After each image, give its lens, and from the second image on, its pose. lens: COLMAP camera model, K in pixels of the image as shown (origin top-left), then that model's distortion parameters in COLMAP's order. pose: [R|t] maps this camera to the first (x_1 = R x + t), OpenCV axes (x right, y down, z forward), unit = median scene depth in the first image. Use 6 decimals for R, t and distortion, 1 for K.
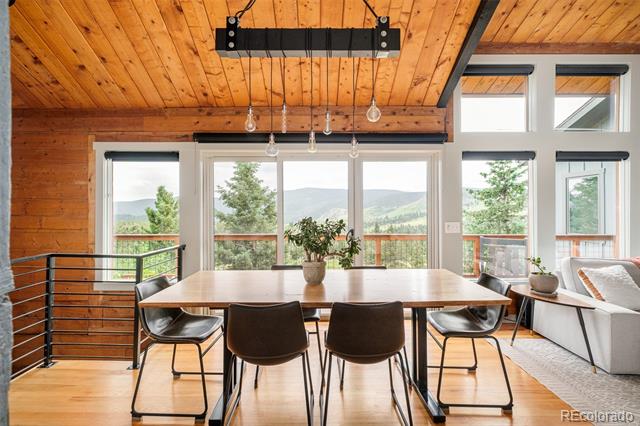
lens RADIAL K [[332.3, 0, 317.0], [0, 332.3, 208.5], [0, 0, 1]] dist [0.001792, -0.000114]
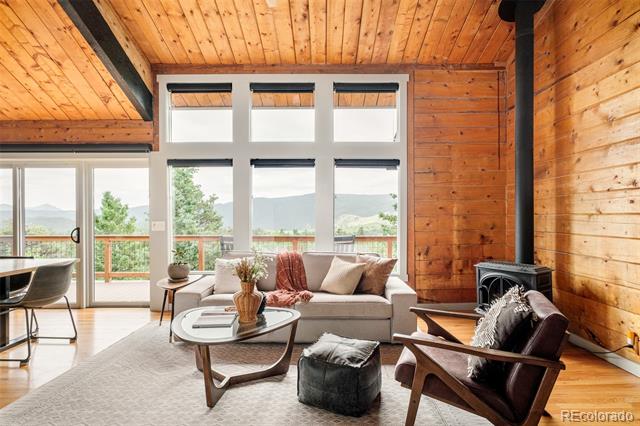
lens RADIAL K [[322.0, 0, 324.7], [0, 322.0, 215.0], [0, 0, 1]] dist [0.000483, 0.000593]
pose [[0.999445, 0.000624, -0.033296, 1.011198], [-0.000777, 0.999989, -0.004564, 0.025547], [0.033293, 0.004587, 0.999435, -0.091477]]
